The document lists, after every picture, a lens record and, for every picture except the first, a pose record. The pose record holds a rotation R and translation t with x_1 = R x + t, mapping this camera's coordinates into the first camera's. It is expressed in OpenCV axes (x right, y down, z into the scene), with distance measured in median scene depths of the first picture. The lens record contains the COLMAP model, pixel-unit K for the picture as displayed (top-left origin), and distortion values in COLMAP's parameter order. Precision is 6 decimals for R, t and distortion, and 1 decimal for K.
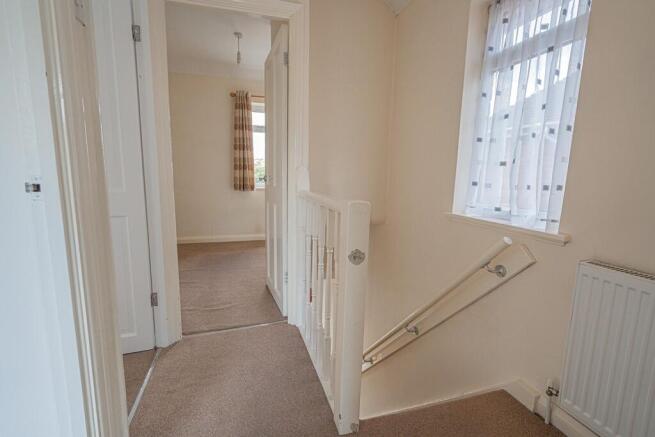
lens RADIAL K [[300.6, 0, 323.0], [0, 300.6, 217.3], [0, 0, 1]] dist [0.002102, 0.000603]
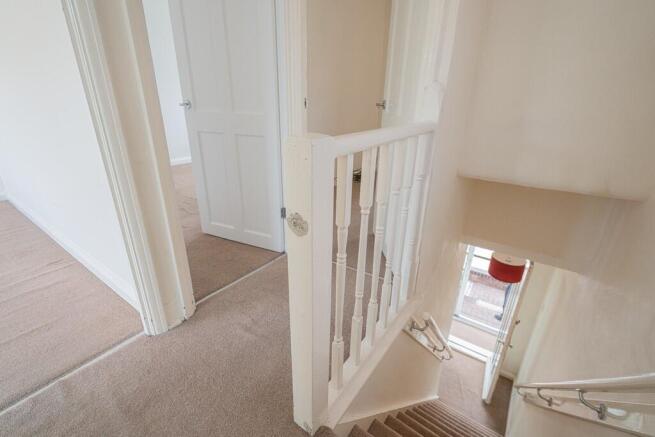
lens RADIAL K [[300.6, 0, 323.0], [0, 300.6, 217.3], [0, 0, 1]] dist [0.002102, 0.000603]
pose [[0.609487, 0.288013, -0.738630, 0.618563], [-0.124254, 0.954866, 0.269800, -0.065150], [0.782998, -0.072662, 0.617765, 0.635921]]
